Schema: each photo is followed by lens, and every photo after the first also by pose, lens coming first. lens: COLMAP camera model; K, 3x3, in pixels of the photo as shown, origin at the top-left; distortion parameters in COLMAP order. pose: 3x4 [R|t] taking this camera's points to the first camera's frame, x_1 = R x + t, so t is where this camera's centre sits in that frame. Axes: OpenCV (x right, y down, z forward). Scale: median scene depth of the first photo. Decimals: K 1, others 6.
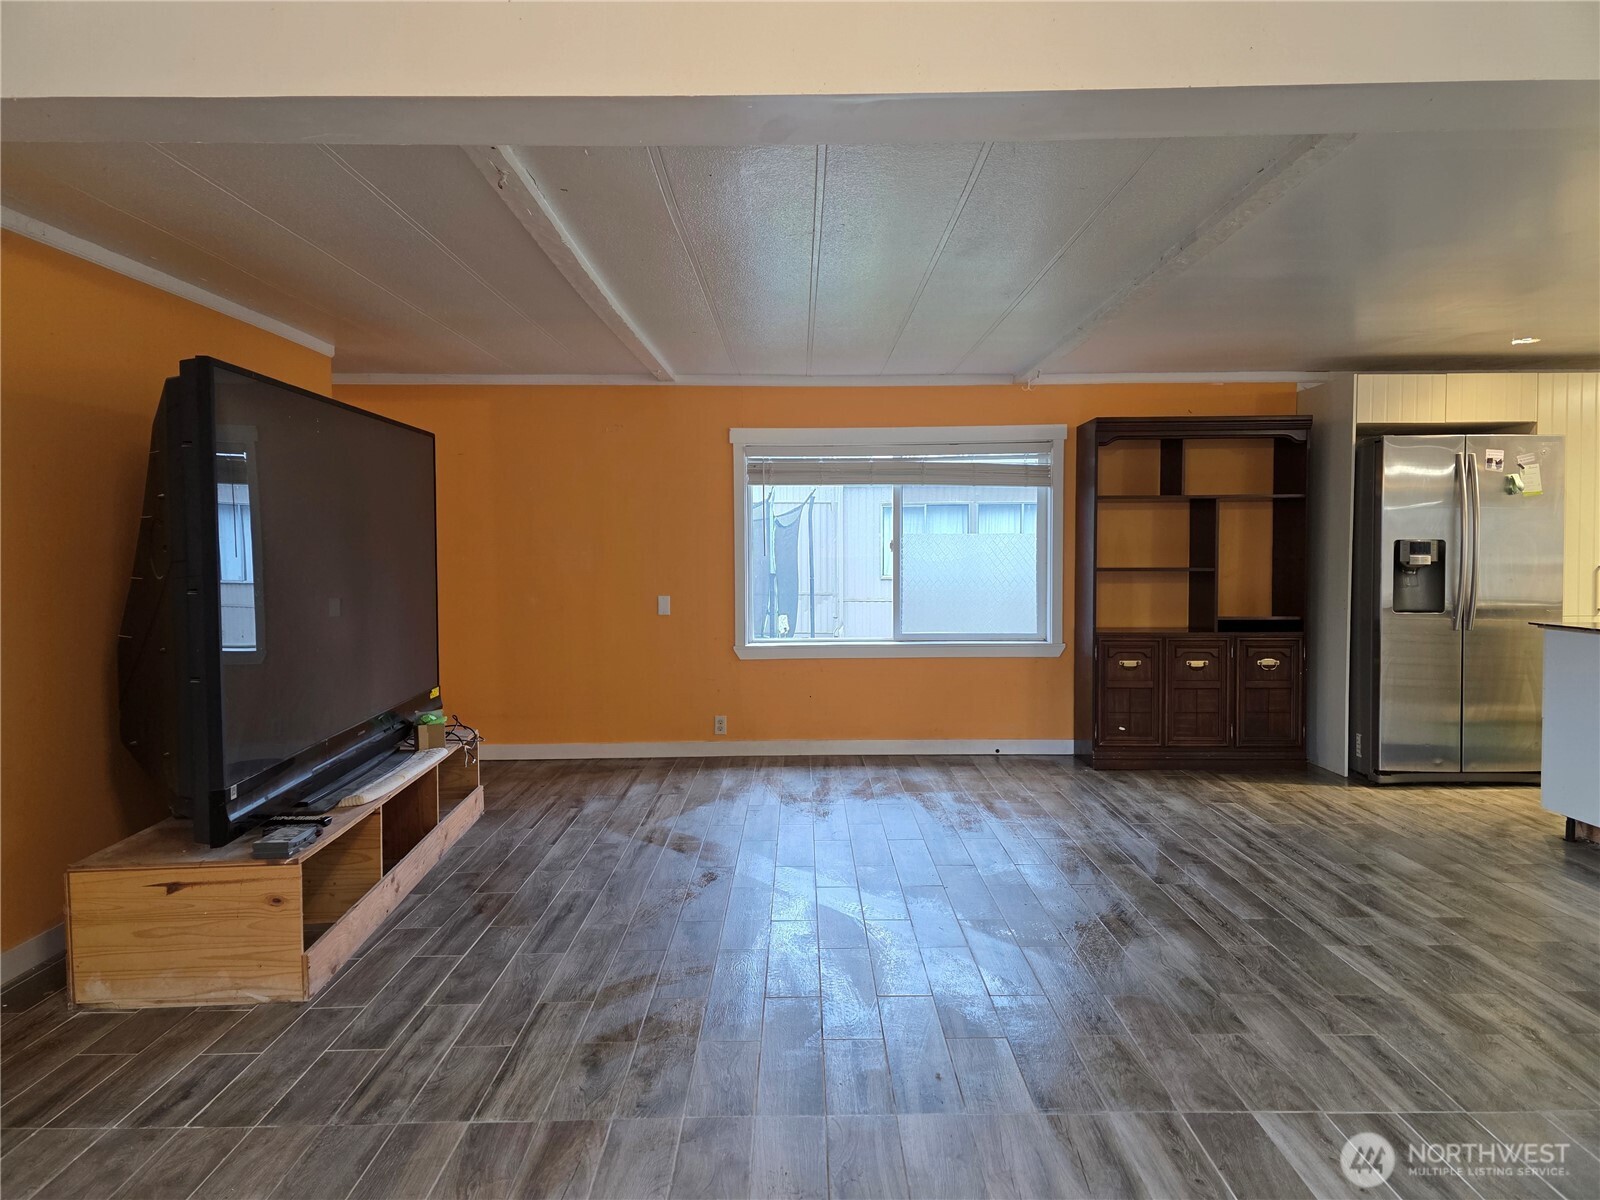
lens RADIAL K [[1067.5, 0, 800.3], [0, 1067.5, 596.8], [0, 0, 1]] dist [0.028642, -0.002637]
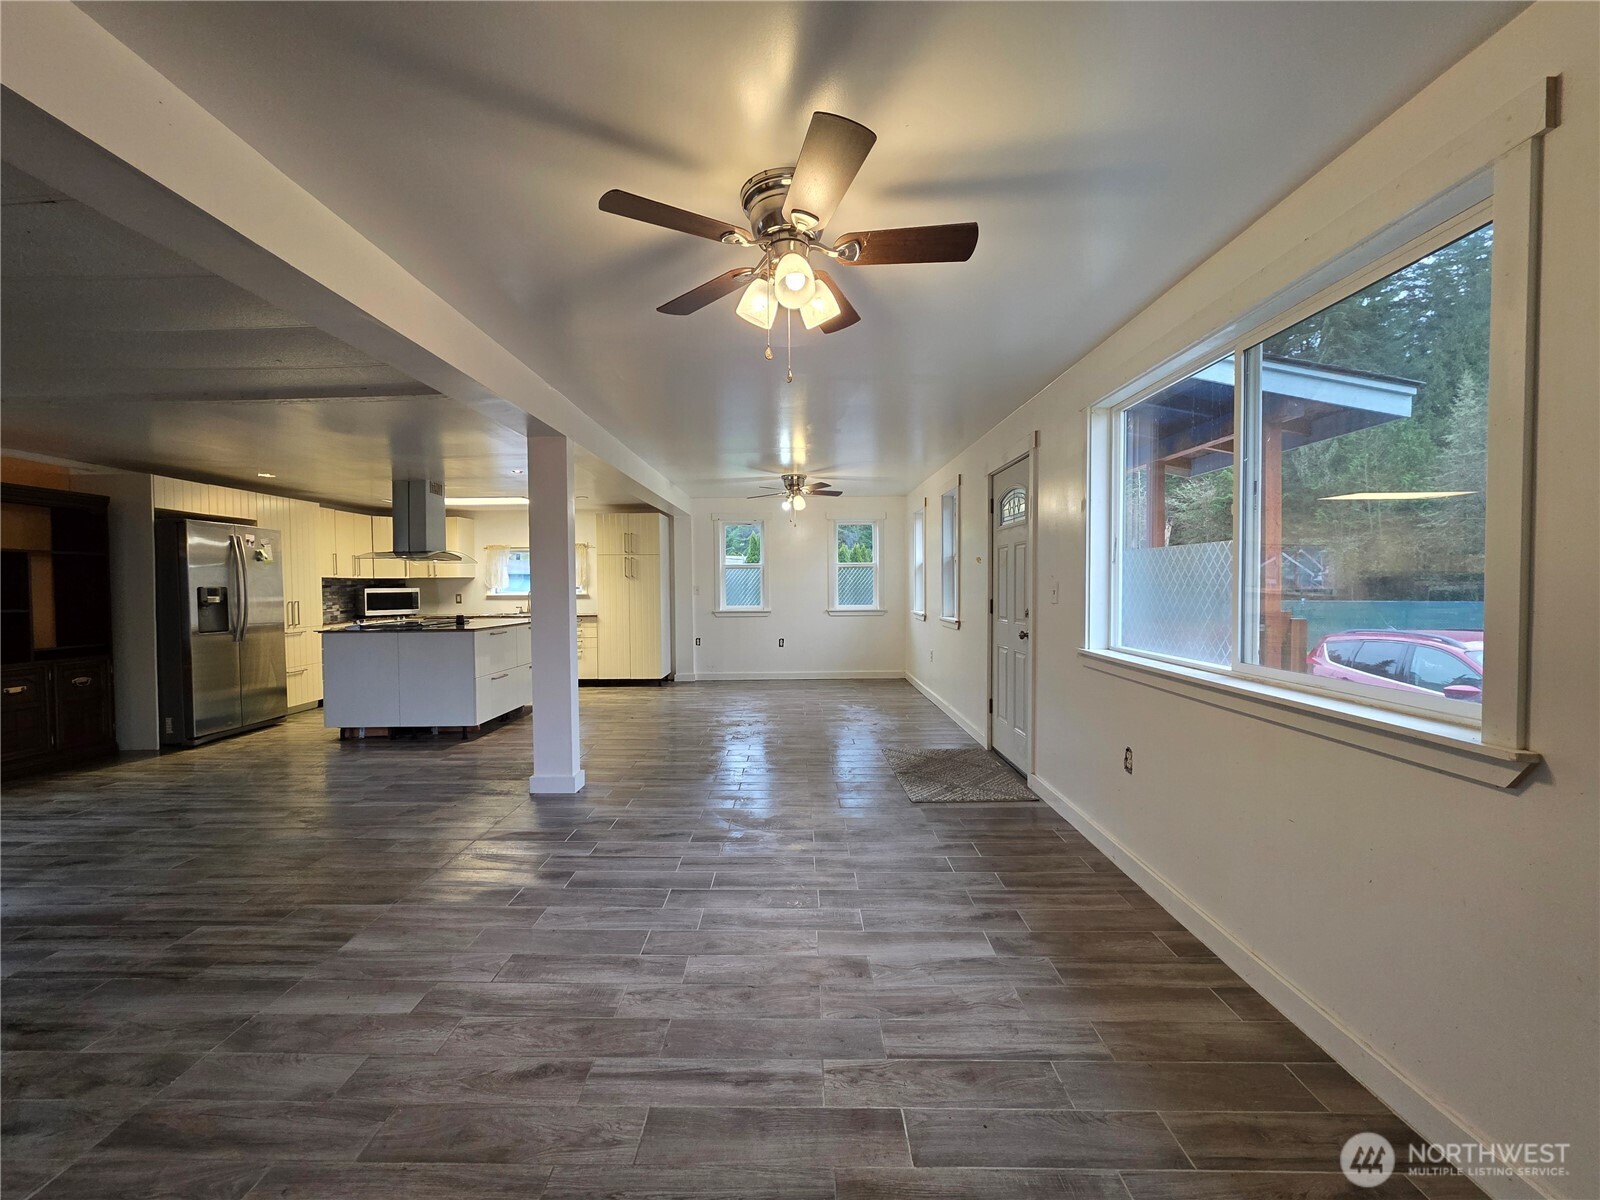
lens RADIAL K [[633.6, 0, 794.5], [0, 633.6, 600.7], [0, 0, 1]] dist [0.000283, 0.000284]
pose [[0.012025, -0.019315, 0.999741, -0.354583], [0.053462, 0.998396, 0.018646, -0.003781], [-0.998497, 0.053224, 0.013038, 0.127102]]
